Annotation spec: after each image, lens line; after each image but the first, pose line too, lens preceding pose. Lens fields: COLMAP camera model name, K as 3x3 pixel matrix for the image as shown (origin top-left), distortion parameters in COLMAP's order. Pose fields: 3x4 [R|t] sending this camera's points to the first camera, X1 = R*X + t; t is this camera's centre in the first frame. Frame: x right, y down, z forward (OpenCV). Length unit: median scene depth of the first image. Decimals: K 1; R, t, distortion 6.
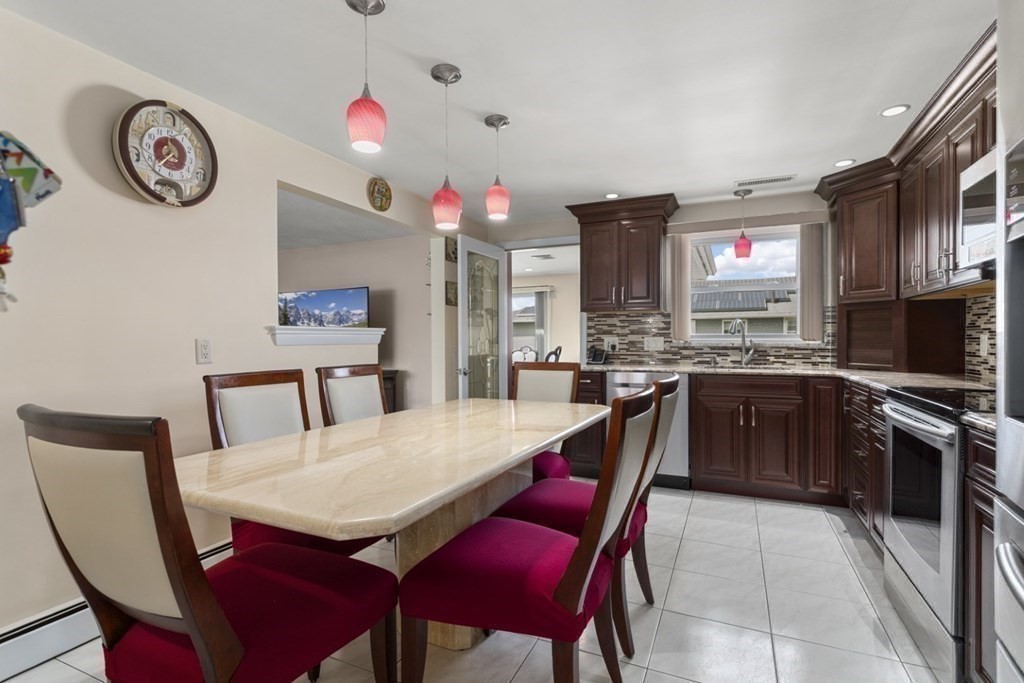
lens RADIAL K [[485.9, 0, 515.0], [0, 485.9, 340.5], [0, 0, 1]] dist [0.001981, 0.000804]
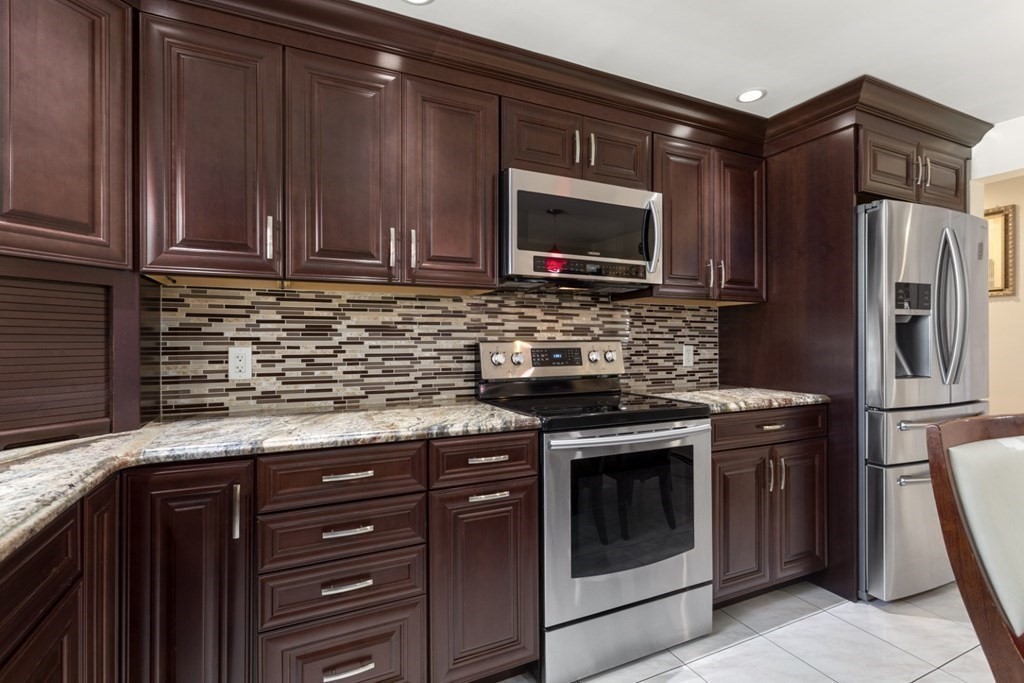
lens RADIAL K [[485.9, 0, 515.0], [0, 485.9, 340.5], [0, 0, 1]] dist [0.001981, 0.000804]
pose [[-0.763260, 0.003901, 0.646080, 0.181362], [0.005658, 0.999984, 0.000646, -0.013870], [-0.646067, 0.004149, -0.763270, 0.915163]]
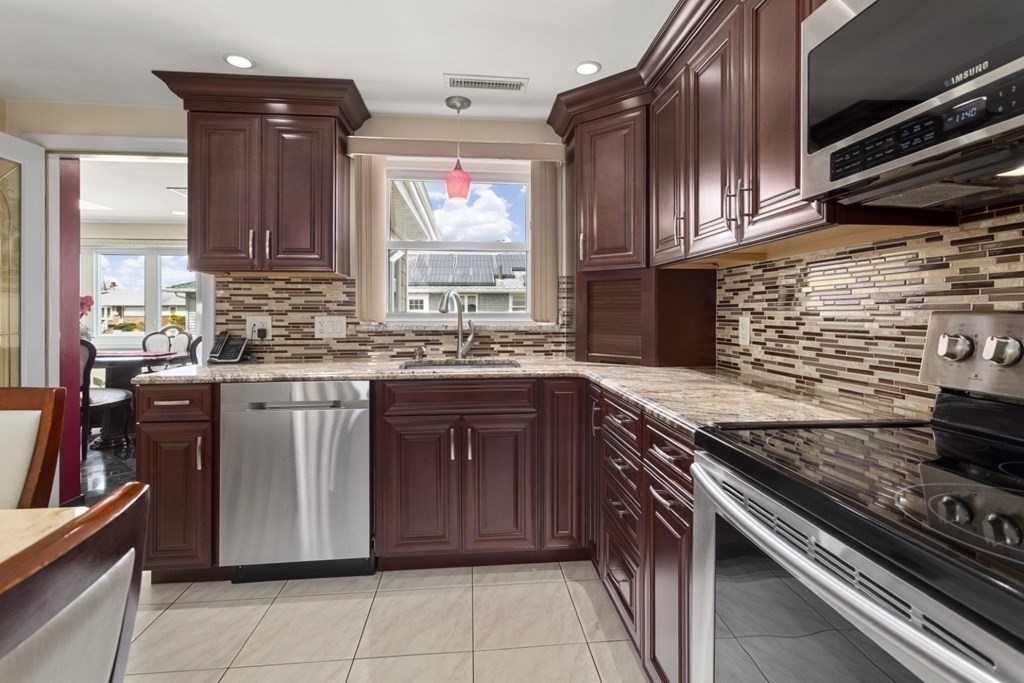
lens RADIAL K [[492.2, 0, 516.8], [0, 492.2, 312.8], [0, 0, 1]] dist [0.000007, 0.000702]
pose [[0.867496, 0.001312, 0.497443, 0.202613], [-0.000279, 0.999998, -0.002150, -0.011647], [-0.497445, 0.001726, 0.867494, 0.373266]]
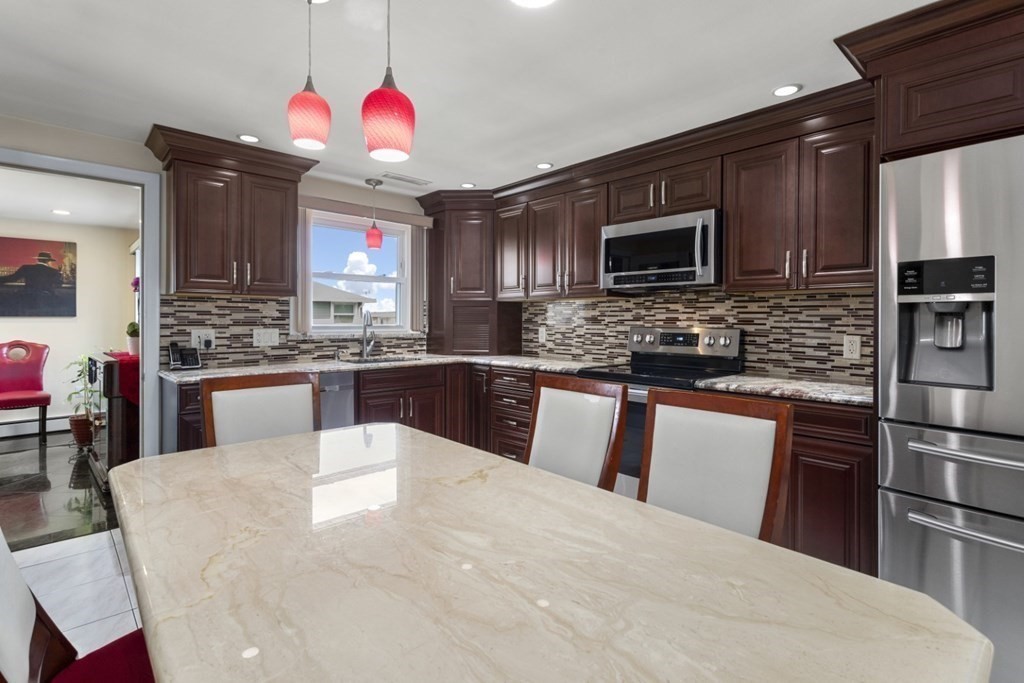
lens RADIAL K [[492.2, 0, 516.8], [0, 492.2, 312.8], [0, 0, 1]] dist [0.000007, 0.000702]
pose [[0.380916, 0.015721, 0.924476, -0.344399], [-0.001852, 0.999866, -0.016240, -0.023812], [-0.924608, 0.004474, 0.380894, 0.356672]]
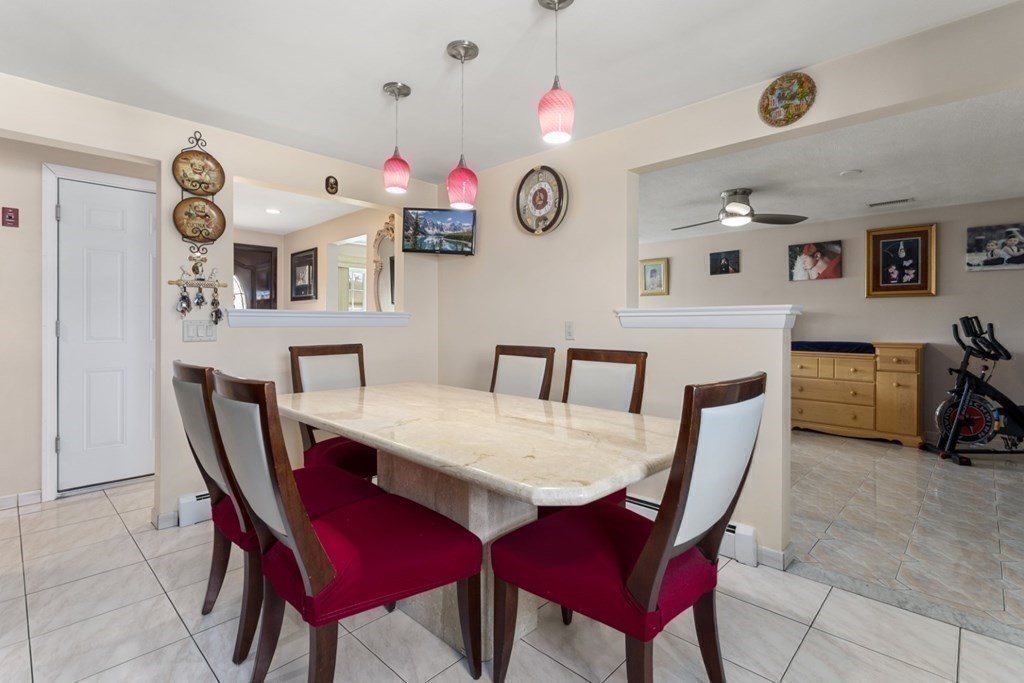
lens RADIAL K [[483.3, 0, 513.9], [0, 483.3, 323.3], [0, 0, 1]] dist [0.000938, 0.000463]
pose [[-0.331289, 0.006209, -0.943509, 0.413745], [-0.001819, 0.999972, 0.007219, -0.004200], [0.943528, 0.004108, -0.331269, 0.790887]]
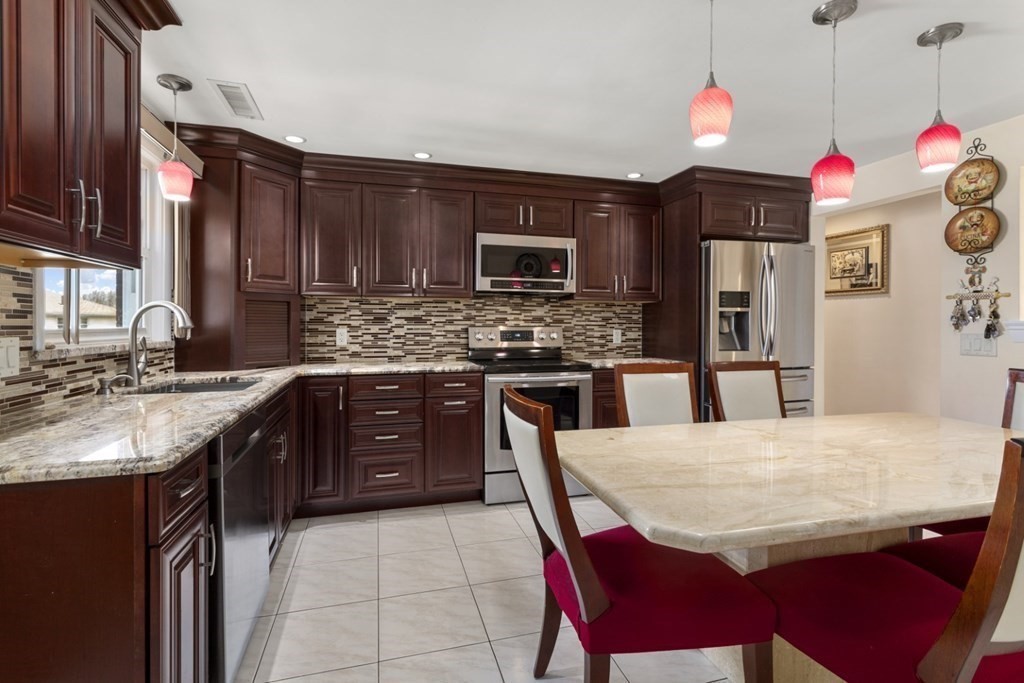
lens RADIAL K [[483.3, 0, 513.9], [0, 483.3, 323.3], [0, 0, 1]] dist [0.000938, 0.000463]
pose [[-0.643735, 0.000303, 0.765249, -0.230520], [0.001116, 0.999999, 0.000543, -0.019251], [-0.765248, 0.001203, -0.643735, 1.070604]]
